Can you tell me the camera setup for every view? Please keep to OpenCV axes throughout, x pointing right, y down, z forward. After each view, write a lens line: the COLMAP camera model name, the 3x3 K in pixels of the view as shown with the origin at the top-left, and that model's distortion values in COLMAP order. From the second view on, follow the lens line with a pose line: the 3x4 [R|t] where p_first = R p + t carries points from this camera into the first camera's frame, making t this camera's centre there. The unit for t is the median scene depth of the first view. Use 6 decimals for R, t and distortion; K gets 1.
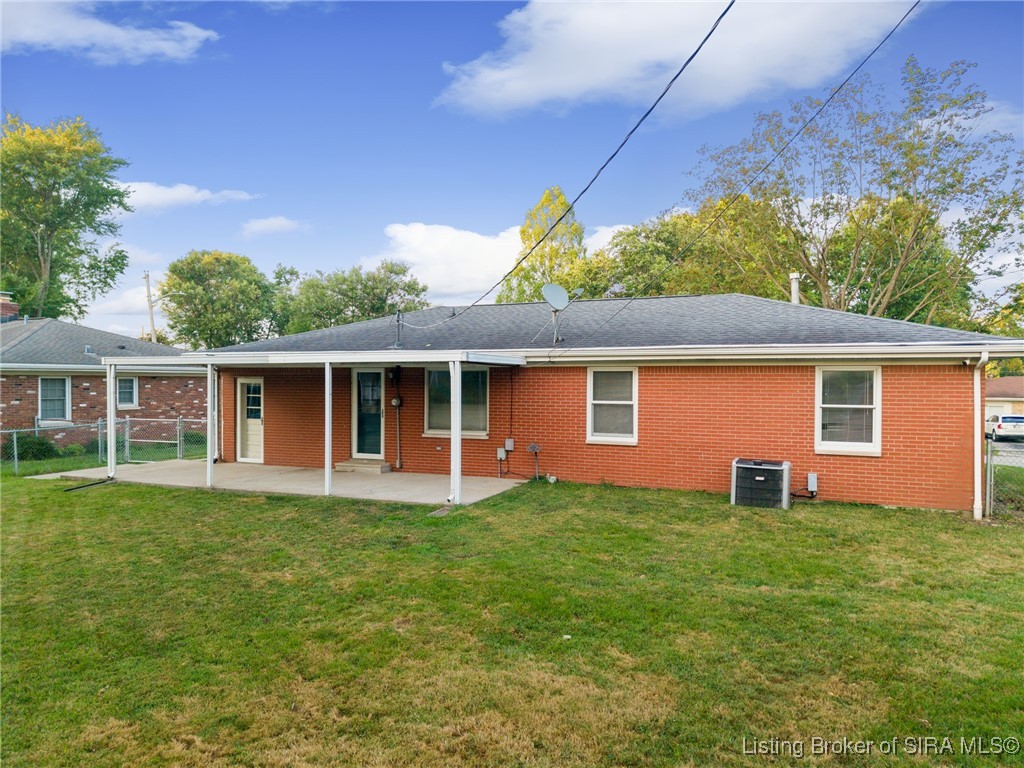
lens RADIAL K [[679.4, 0, 508.0], [0, 679.4, 388.1], [0, 0, 1]] dist [0.035436, -0.024385]
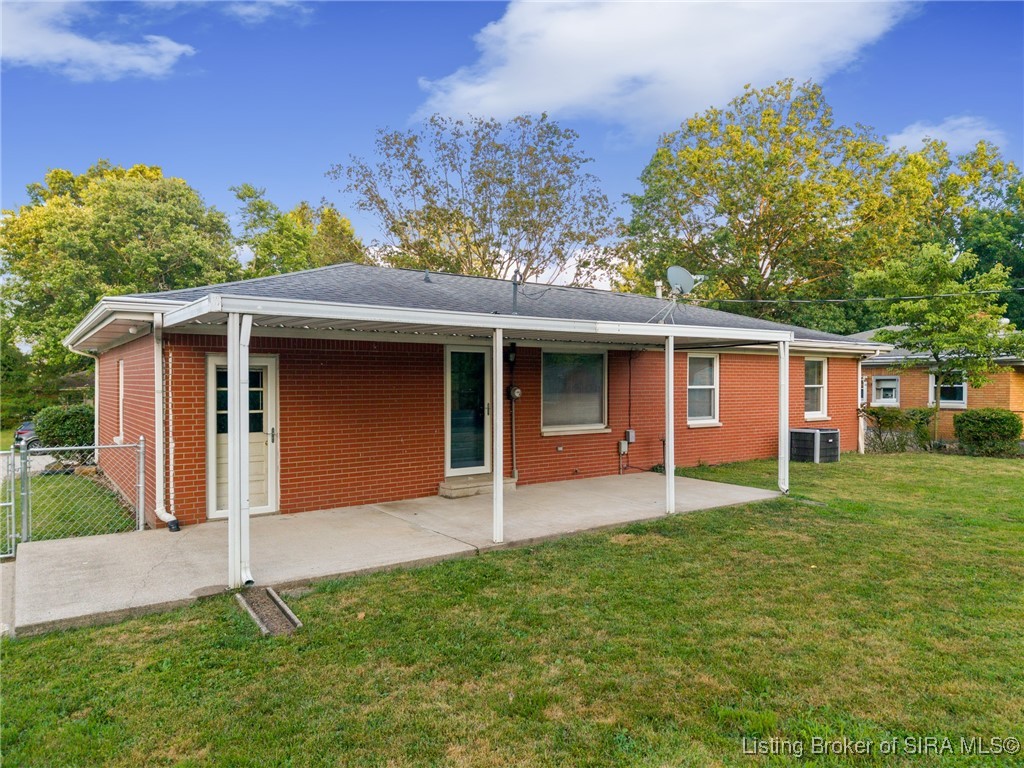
lens RADIAL K [[694.8, 0, 512.0], [0, 694.8, 384.0], [0, 0, 1]] dist [0.051333, -0.066132]
pose [[0.522388, -0.007791, 0.852672, -0.915724], [0.012480, 0.999921, 0.001491, 0.010945], [-0.852616, 0.009862, 0.522444, 0.677347]]
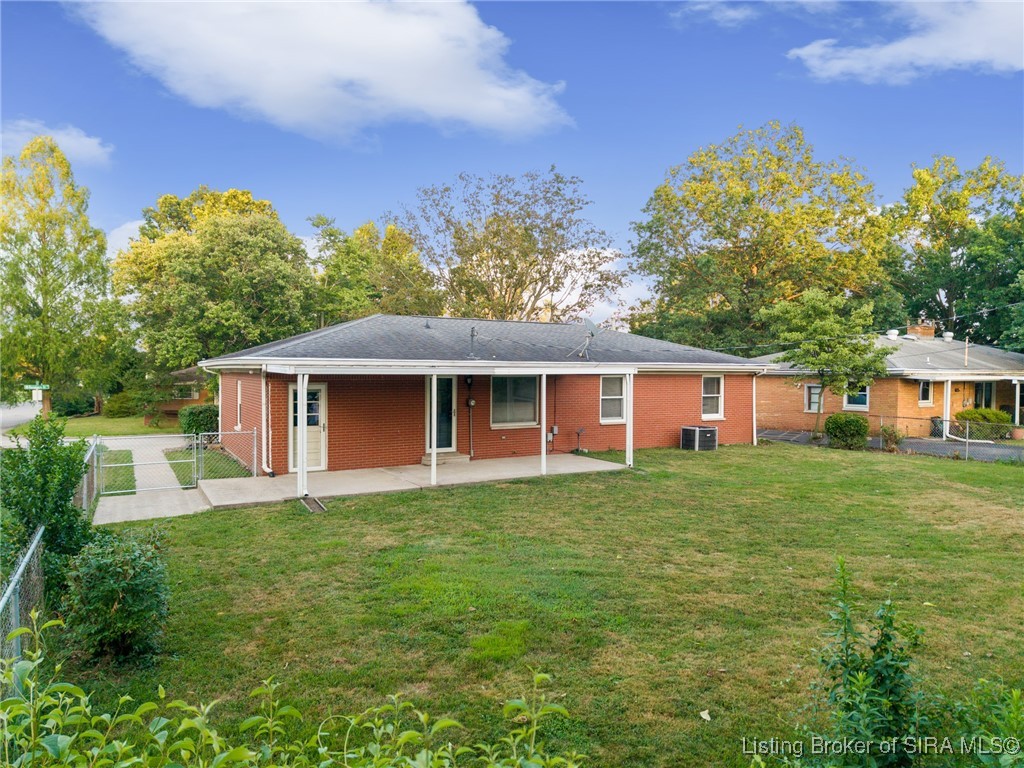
lens RADIAL K [[695.1, 0, 512.0], [0, 695.1, 384.0], [0, 0, 1]] dist [0.108135, -0.244456]
pose [[0.606928, -0.016966, 0.794576, -1.238777], [0.005871, 0.999841, 0.016864, -0.037218], [-0.794735, -0.005570, 0.606931, 0.213949]]
